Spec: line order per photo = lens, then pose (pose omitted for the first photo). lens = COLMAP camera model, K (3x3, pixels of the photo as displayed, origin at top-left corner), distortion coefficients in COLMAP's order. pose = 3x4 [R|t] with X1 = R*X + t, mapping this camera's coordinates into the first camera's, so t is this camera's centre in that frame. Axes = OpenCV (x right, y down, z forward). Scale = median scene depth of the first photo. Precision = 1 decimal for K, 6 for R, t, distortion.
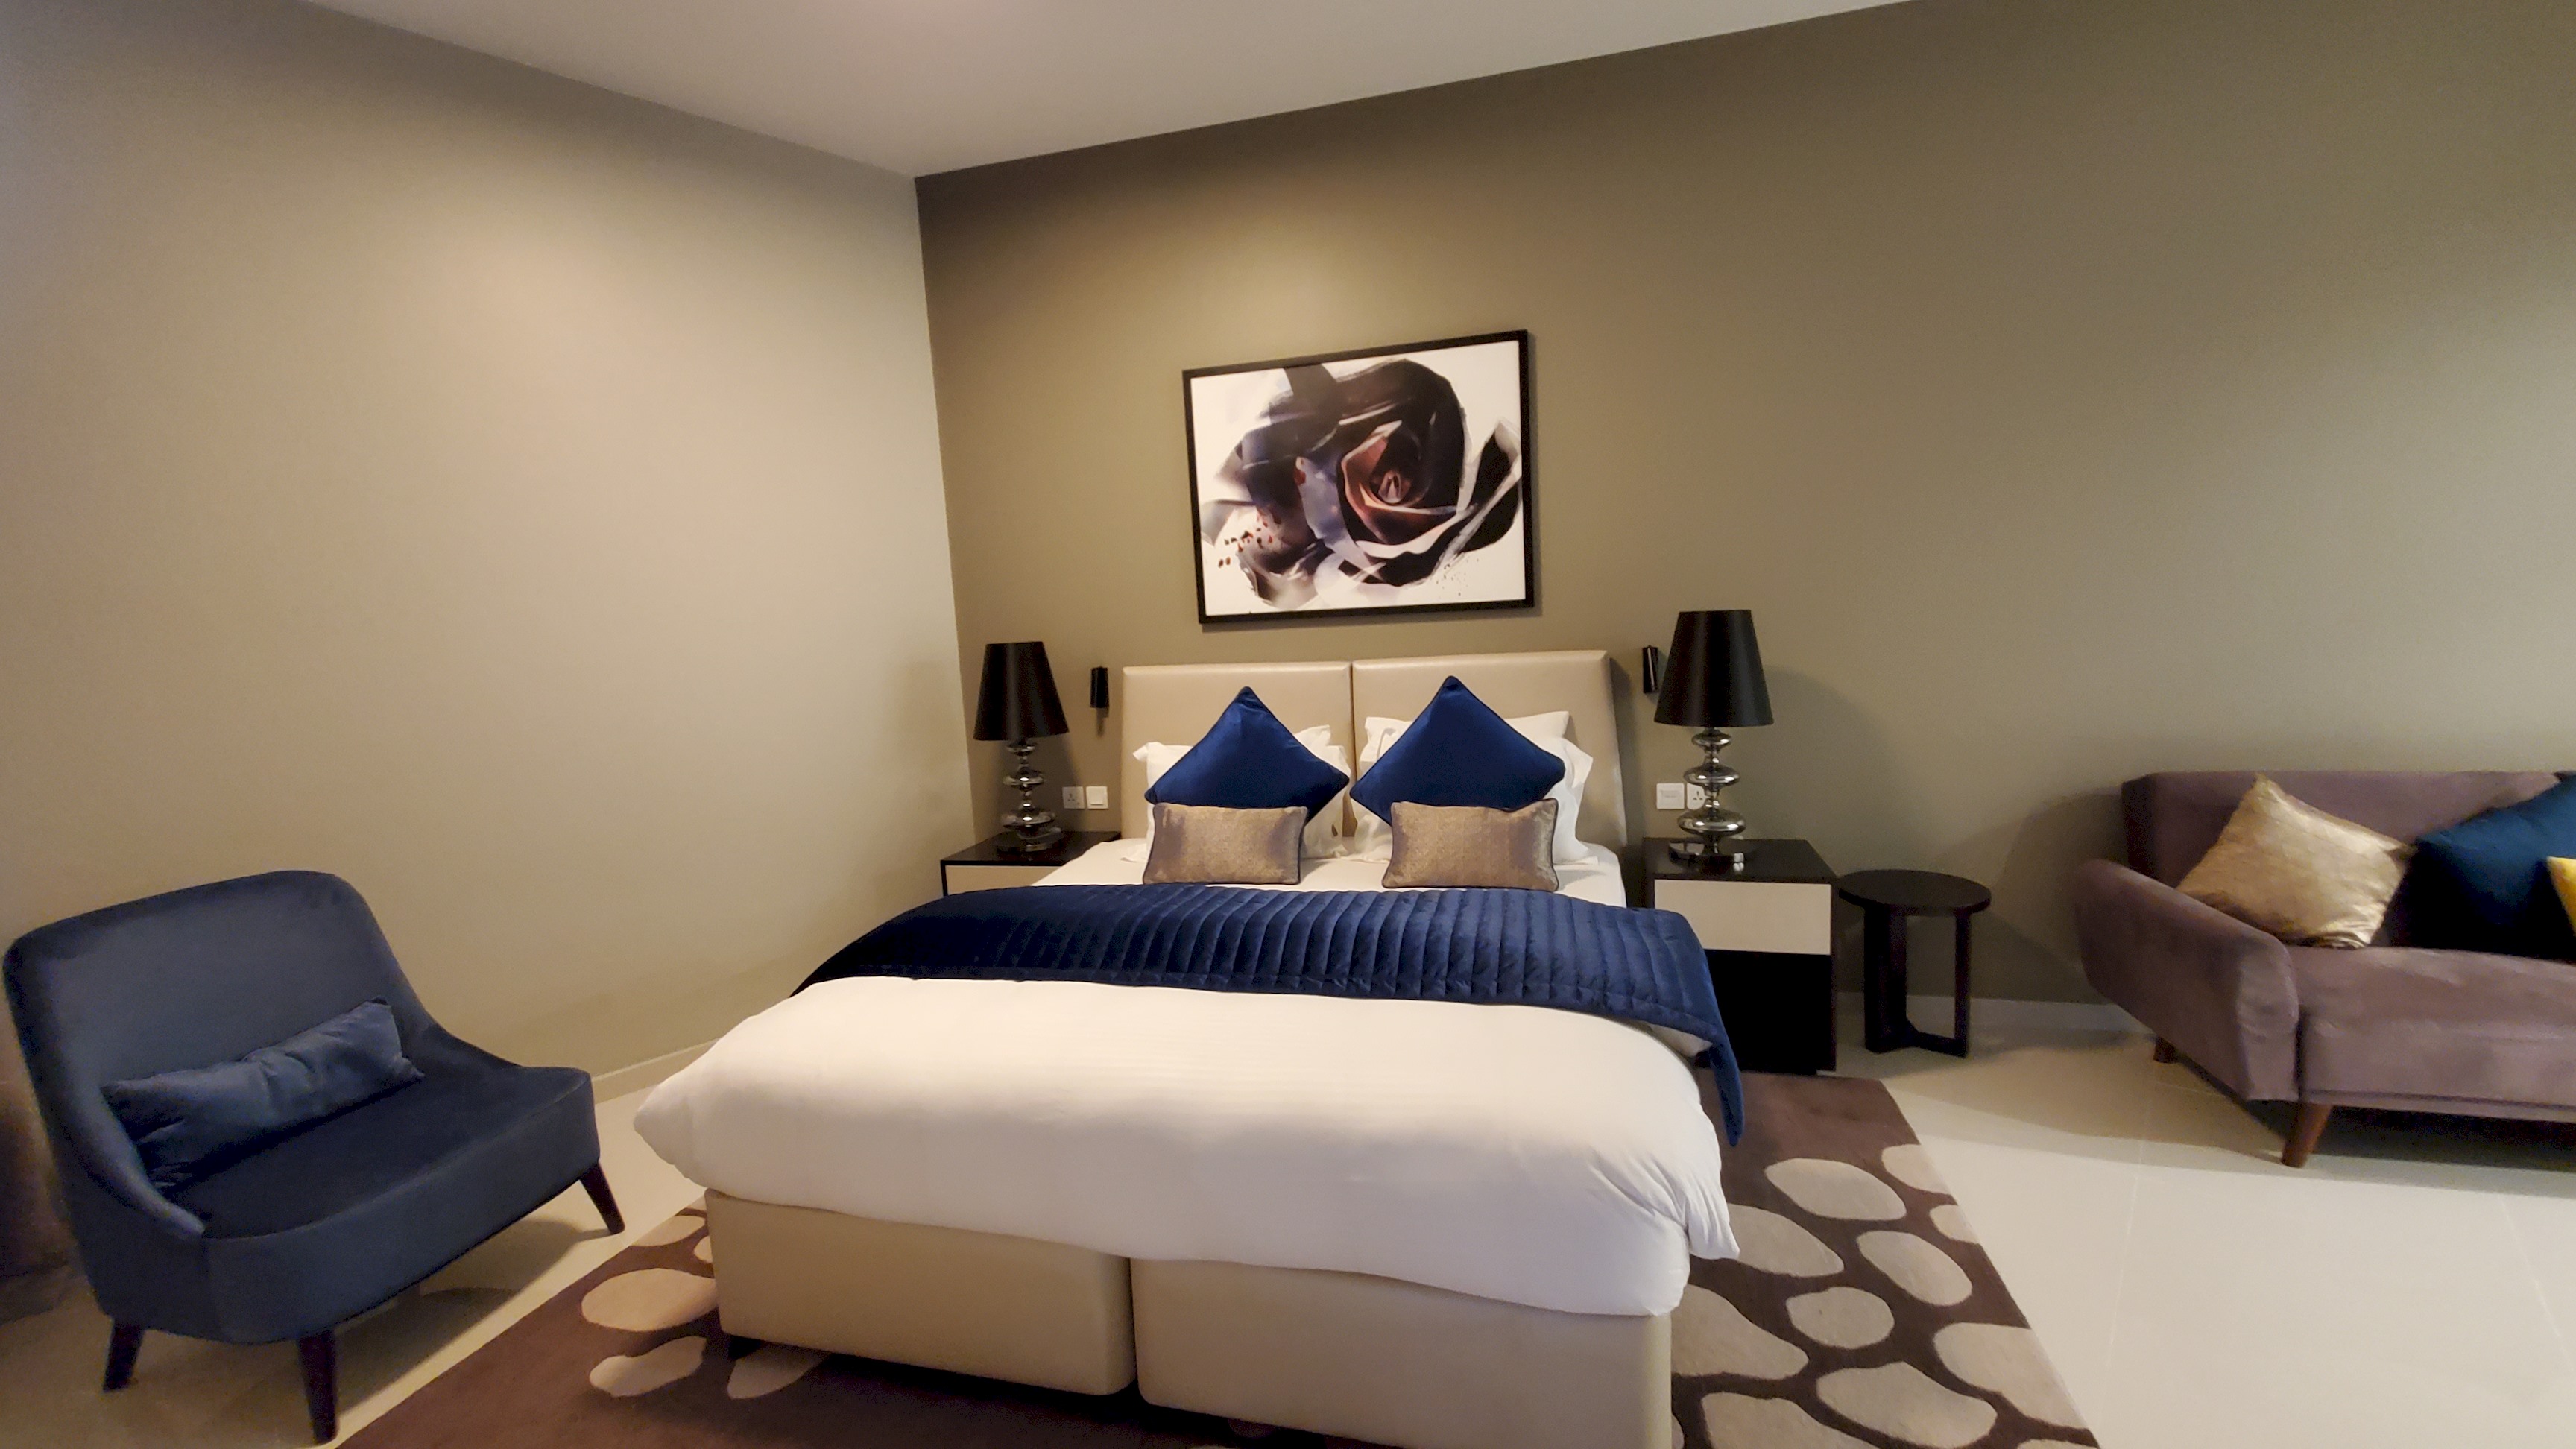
lens RADIAL K [[990.0, 0, 1292.5], [0, 990.0, 712.6], [0, 0, 1]] dist [-0.000732, -0.000014]
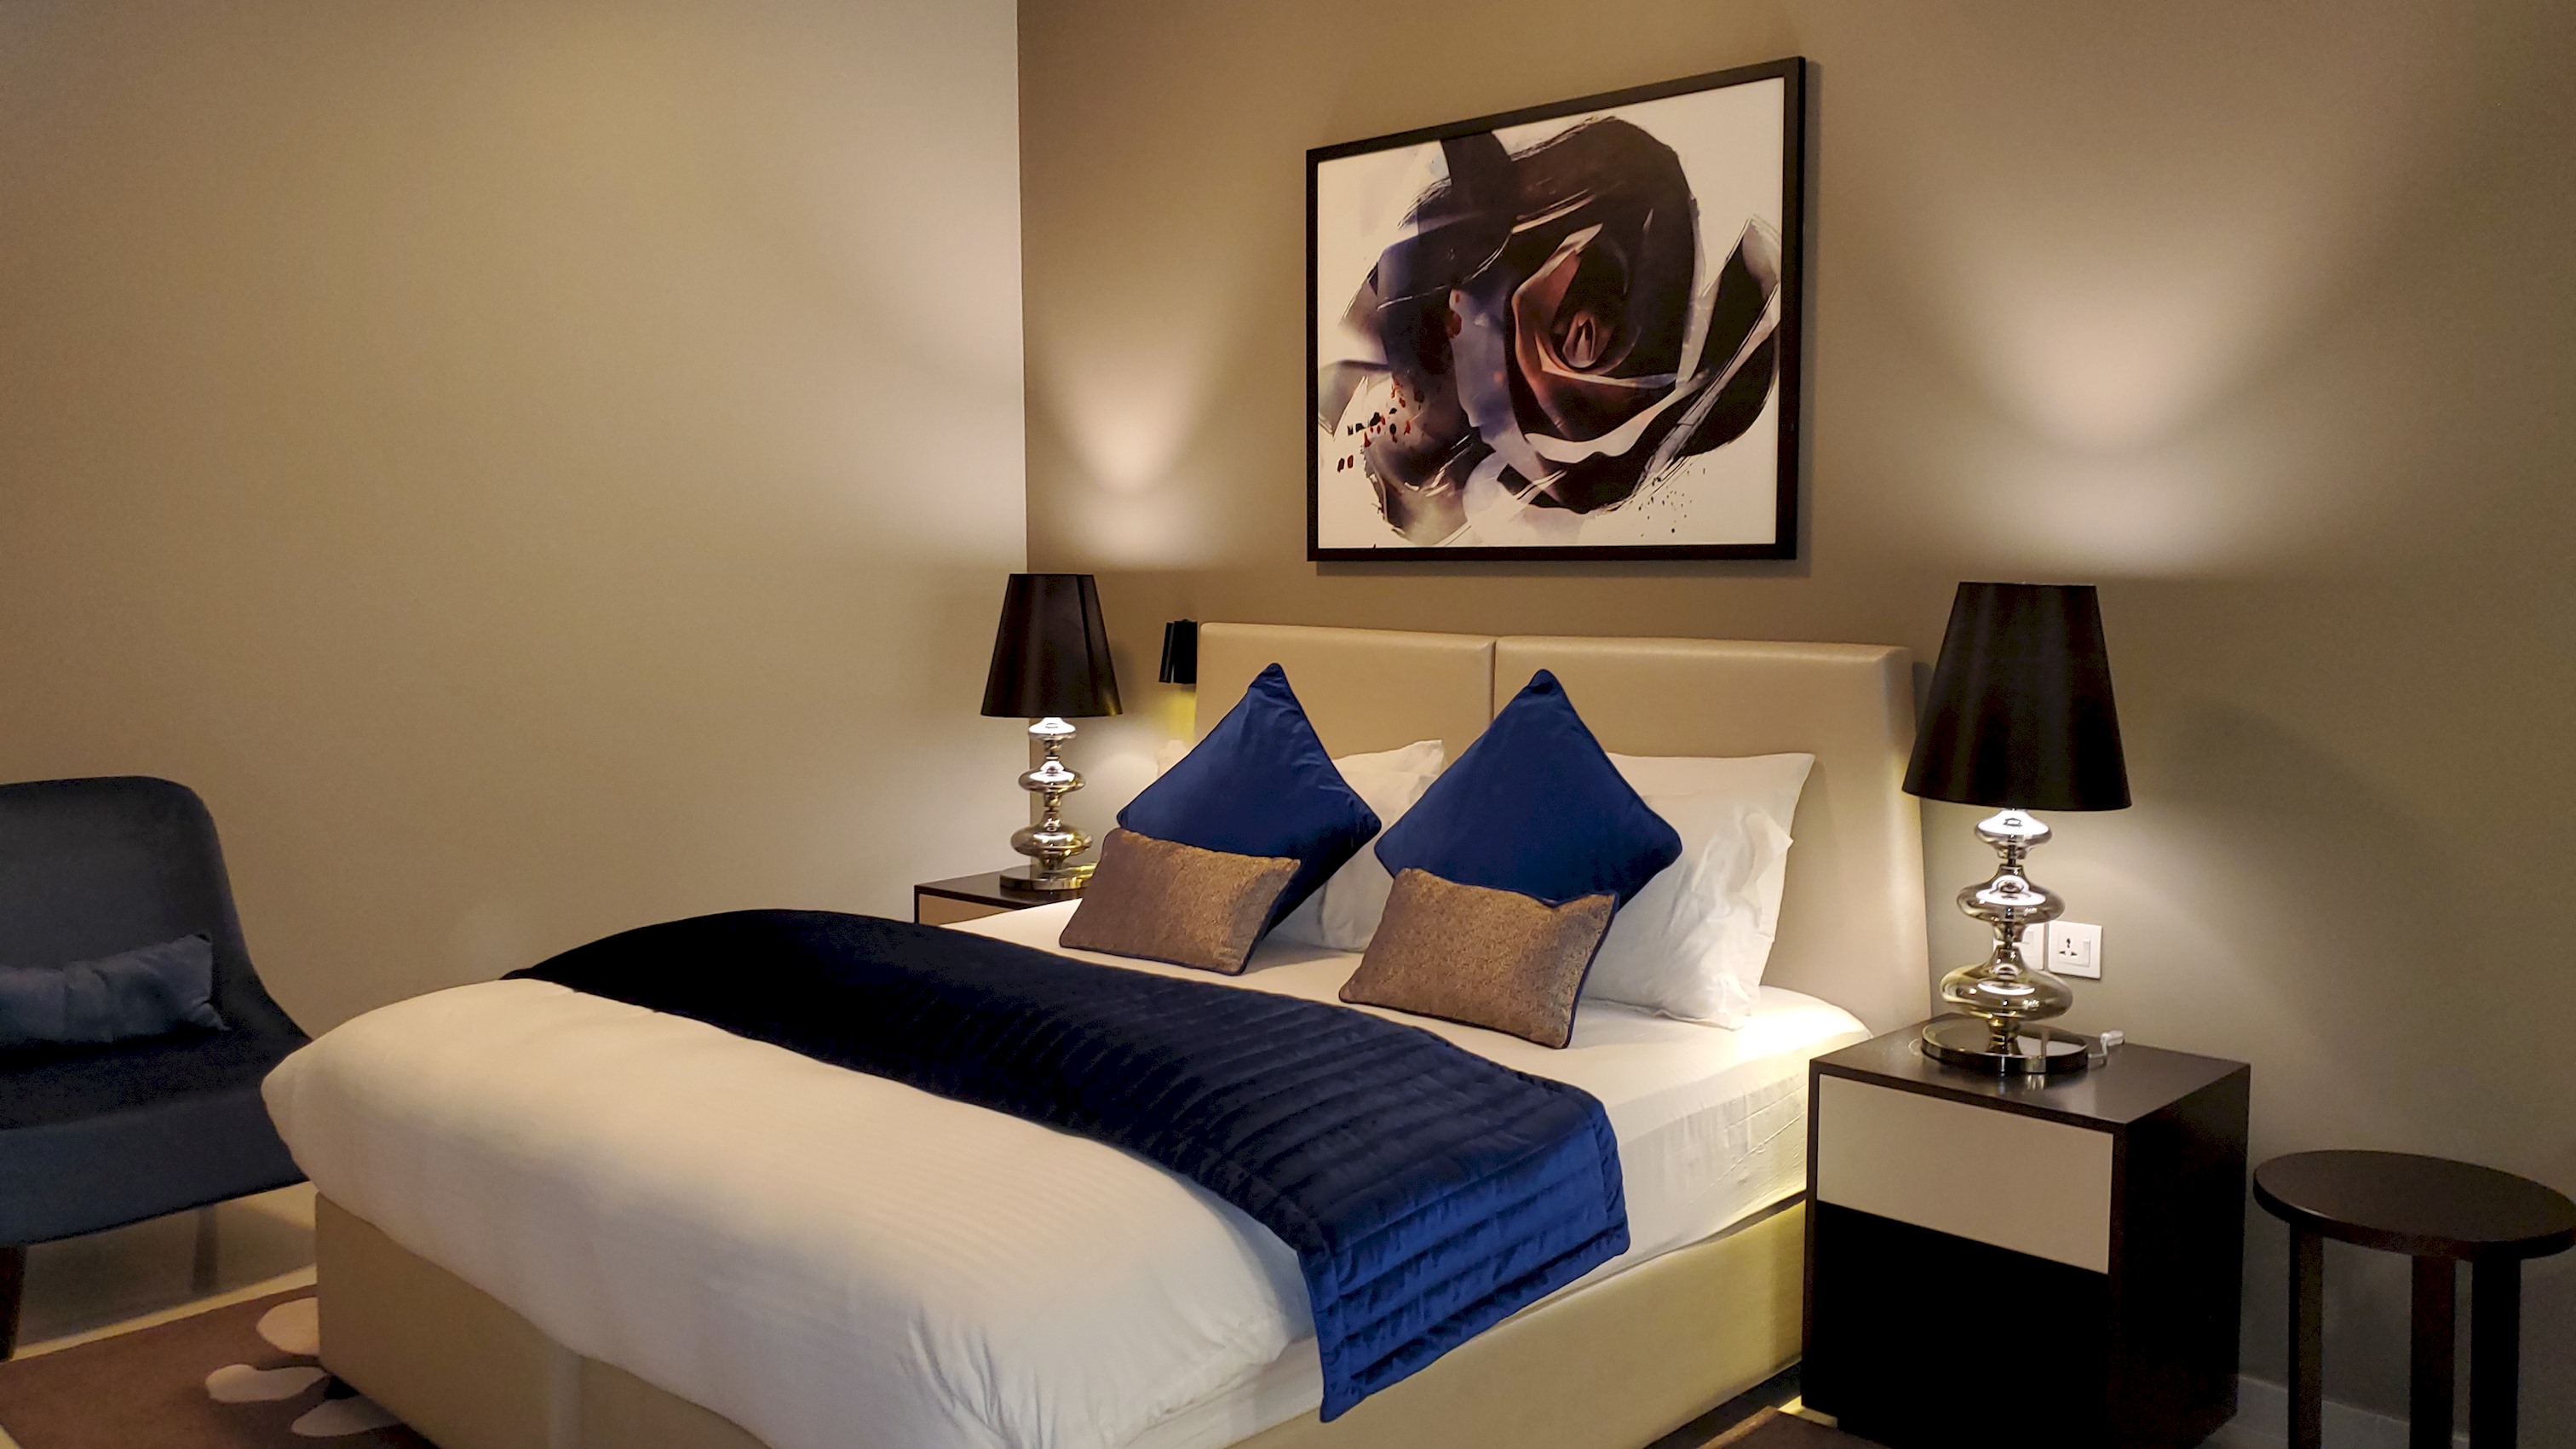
lens RADIAL K [[1871.0, 0, 1300.1], [0, 1871.0, 723.8], [0, 0, 1]] dist [0.064891, -0.056679]
pose [[0.886359, 0.090385, -0.454090, 0.469008], [-0.092879, 0.995535, 0.016862, -0.008990], [0.453587, 0.027230, 0.890796, -0.040320]]
